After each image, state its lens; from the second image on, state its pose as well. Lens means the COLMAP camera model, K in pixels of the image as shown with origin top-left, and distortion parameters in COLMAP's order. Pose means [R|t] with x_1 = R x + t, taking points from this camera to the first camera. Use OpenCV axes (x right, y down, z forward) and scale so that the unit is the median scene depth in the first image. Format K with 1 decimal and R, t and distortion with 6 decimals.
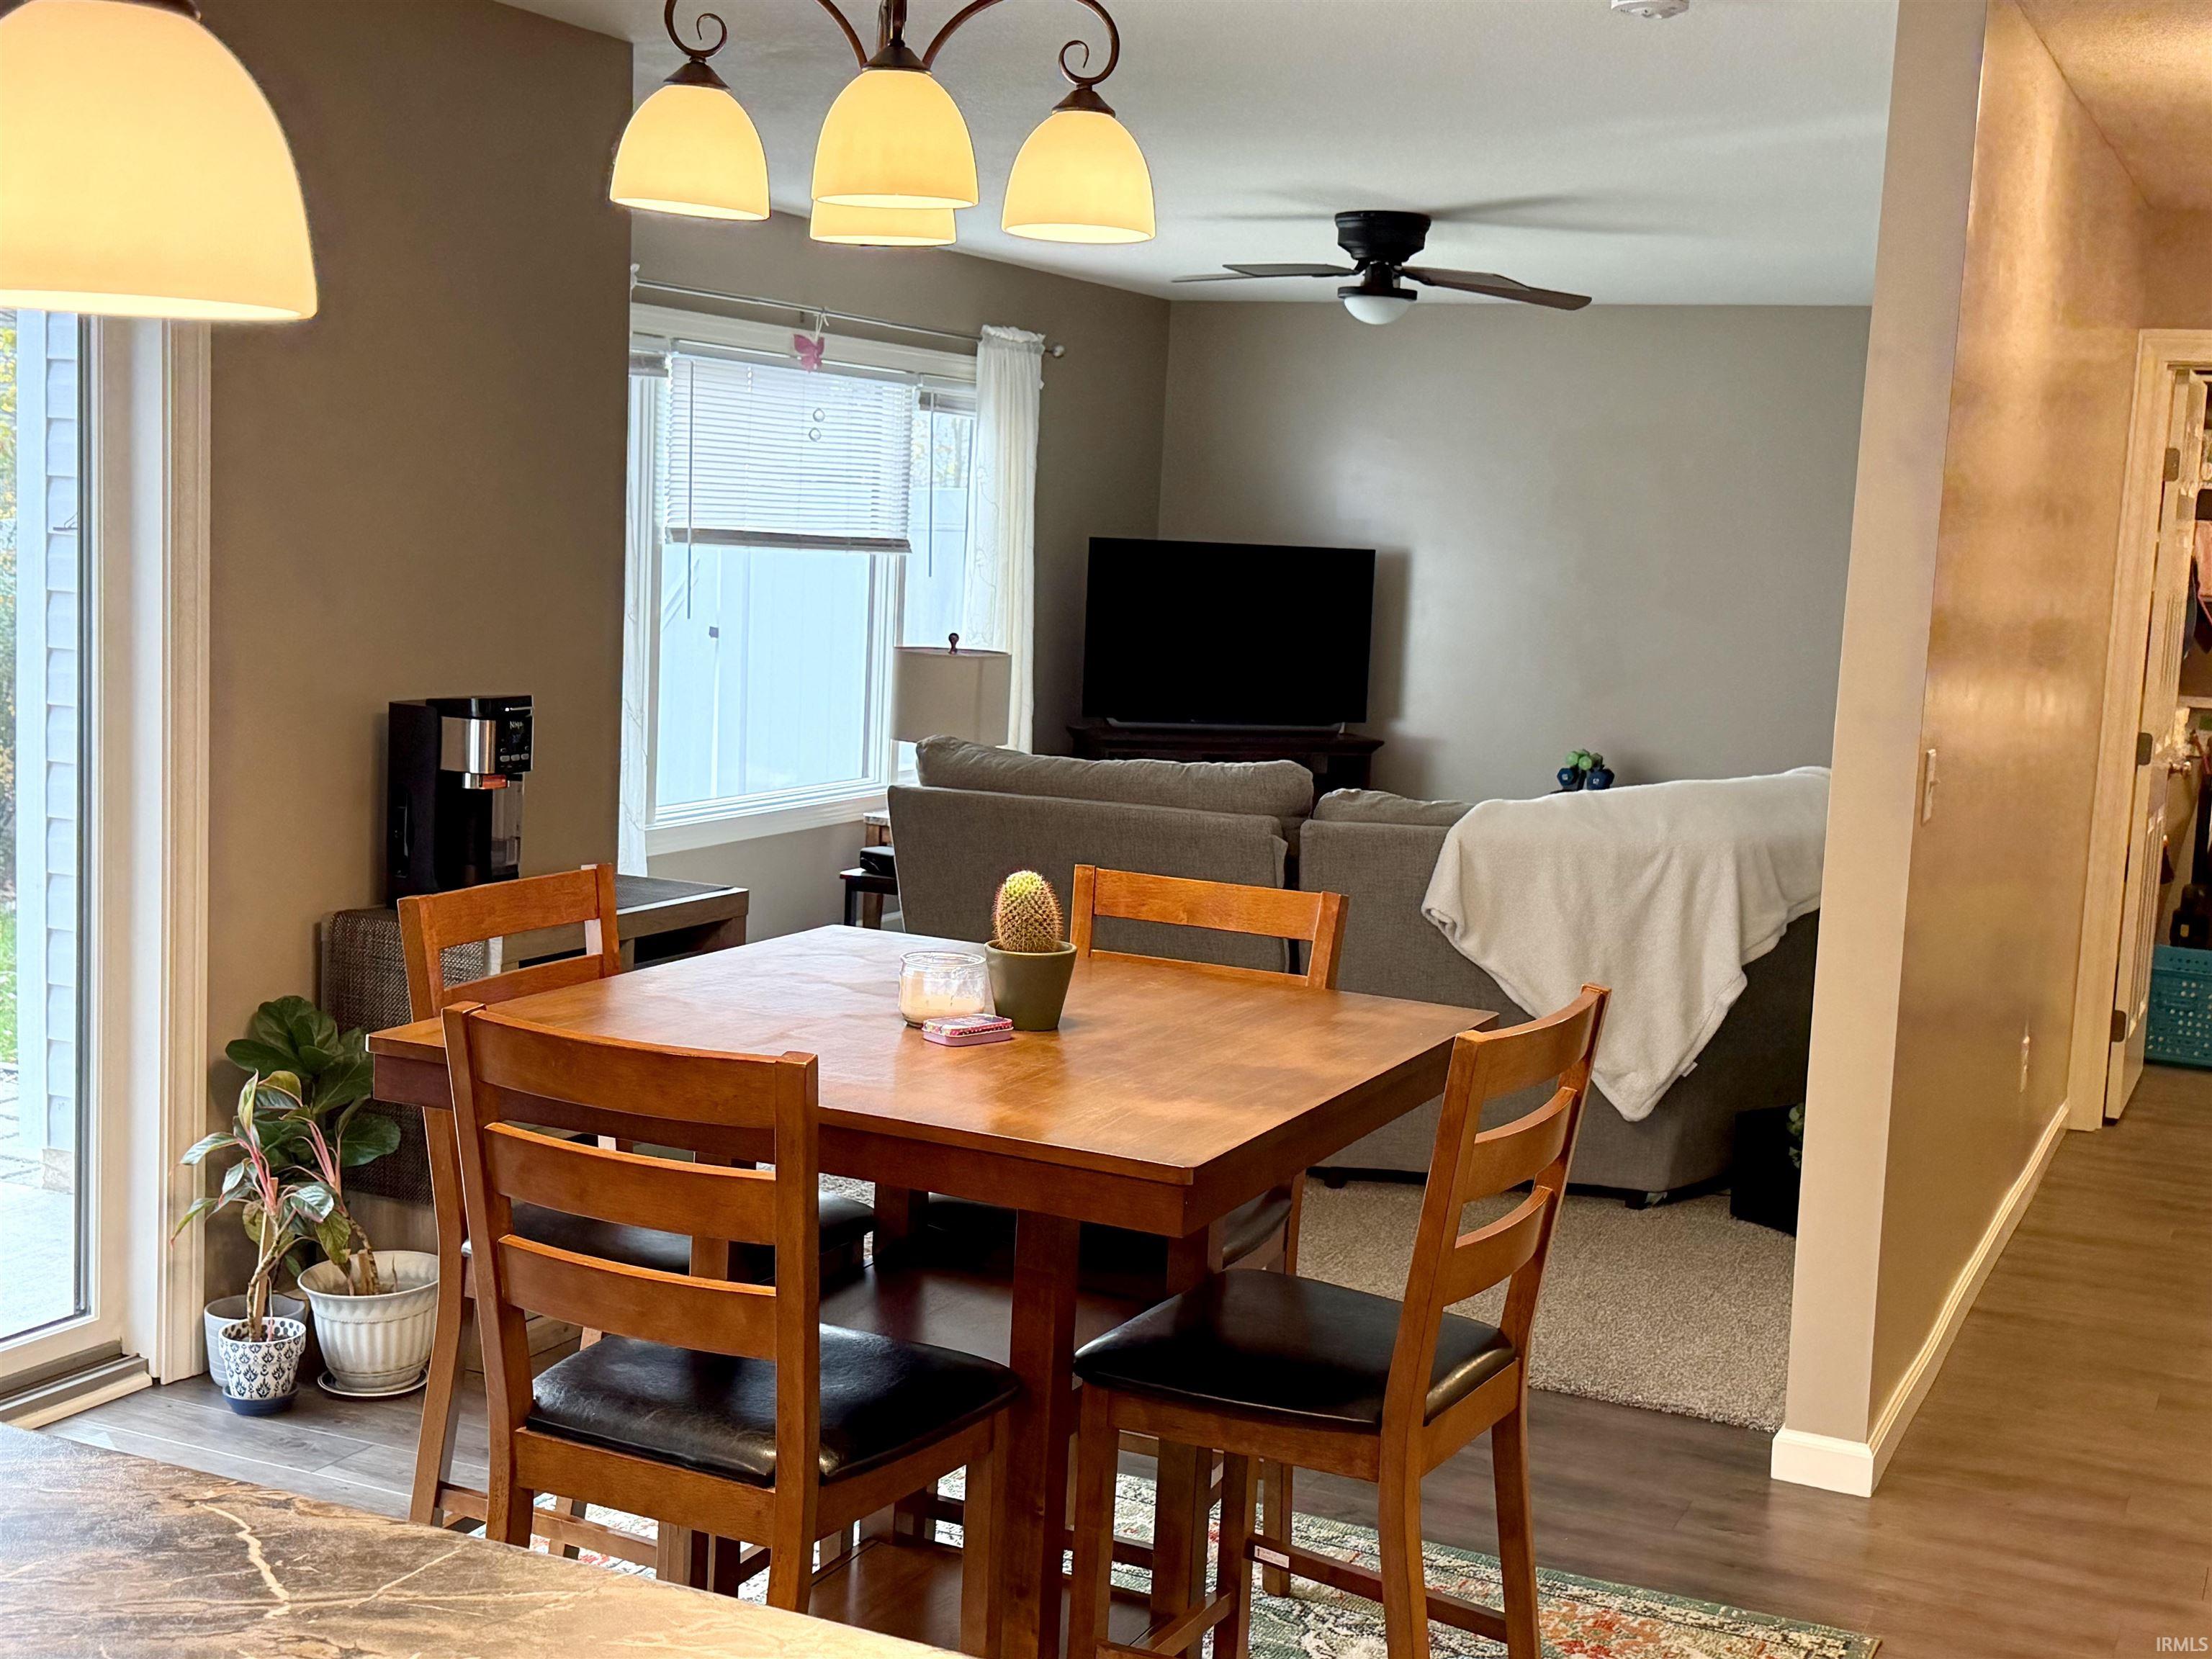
lens RADIAL K [[2689.7, 0, 1107.5], [0, 2689.7, 836.2], [0, 0, 1]] dist [0.132026, -0.009840]
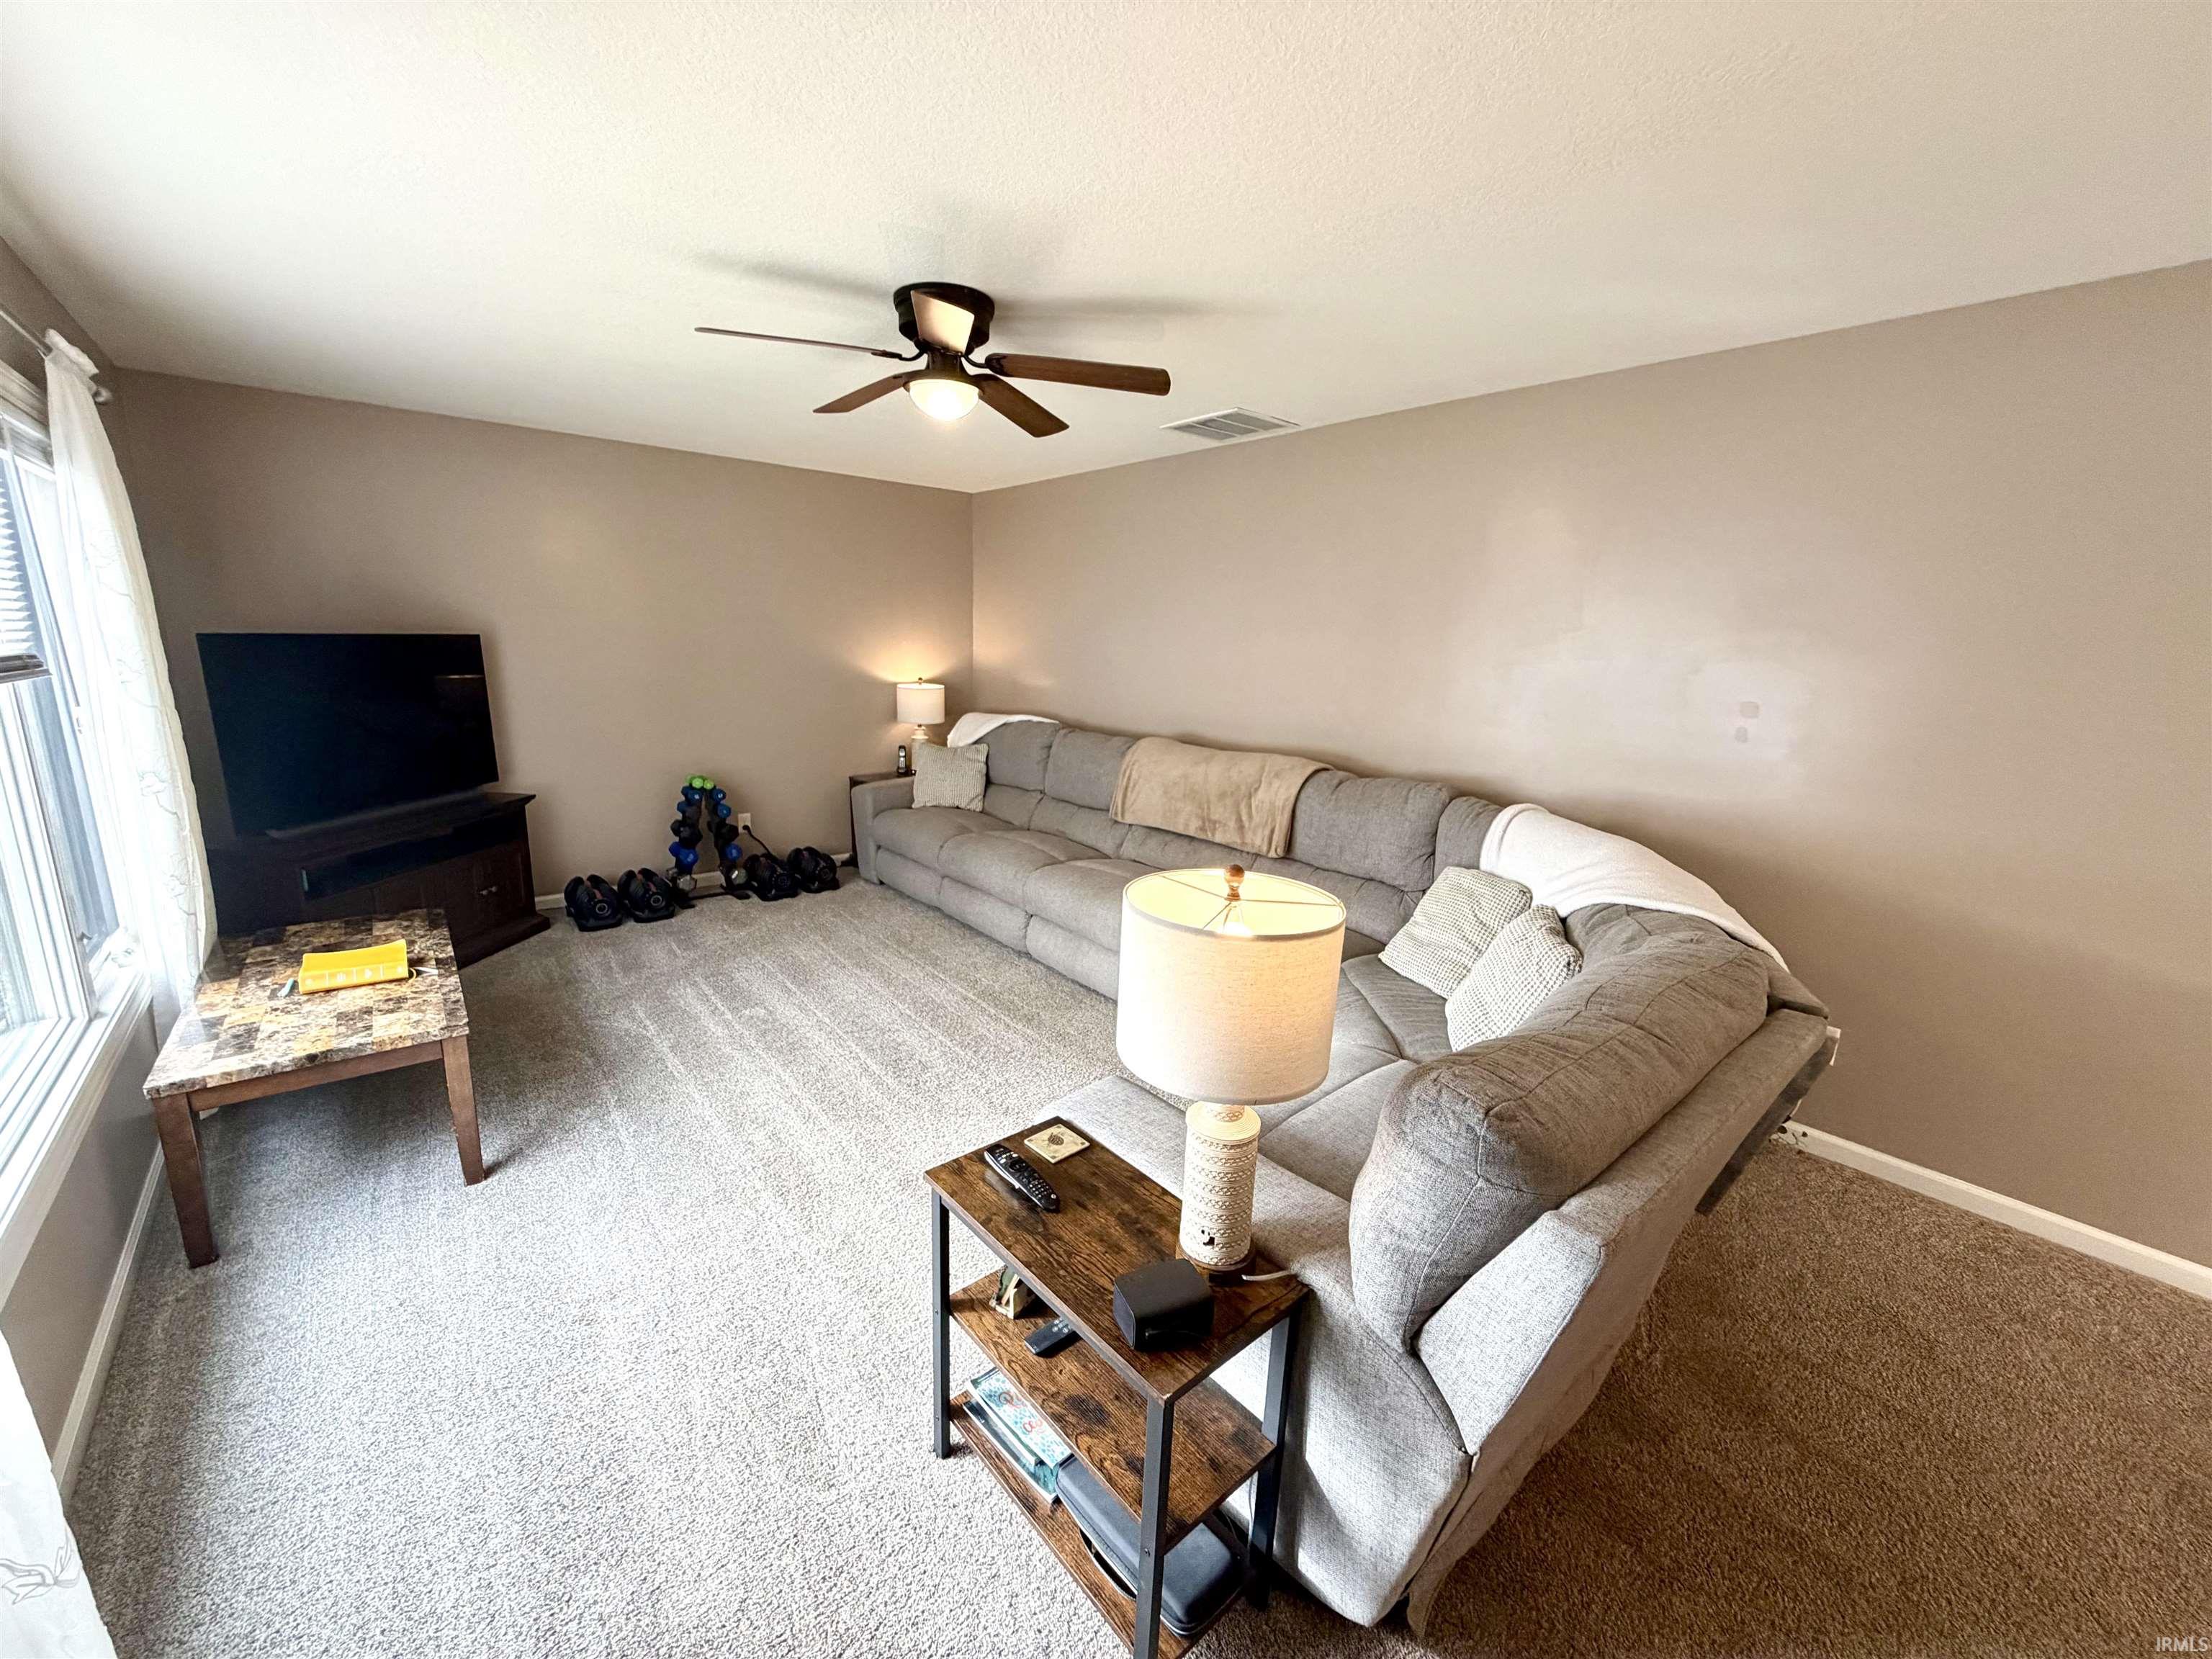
lens RADIAL K [[878.7, 0, 1098.8], [0, 878.7, 829.7], [0, 0, 1]] dist [0.000813, 0.000234]
pose [[0.419512, -0.225815, 0.879214, -0.192085], [0.088711, 0.974127, 0.207864, -0.106793], [-0.903405, -0.009205, 0.428690, 0.803842]]
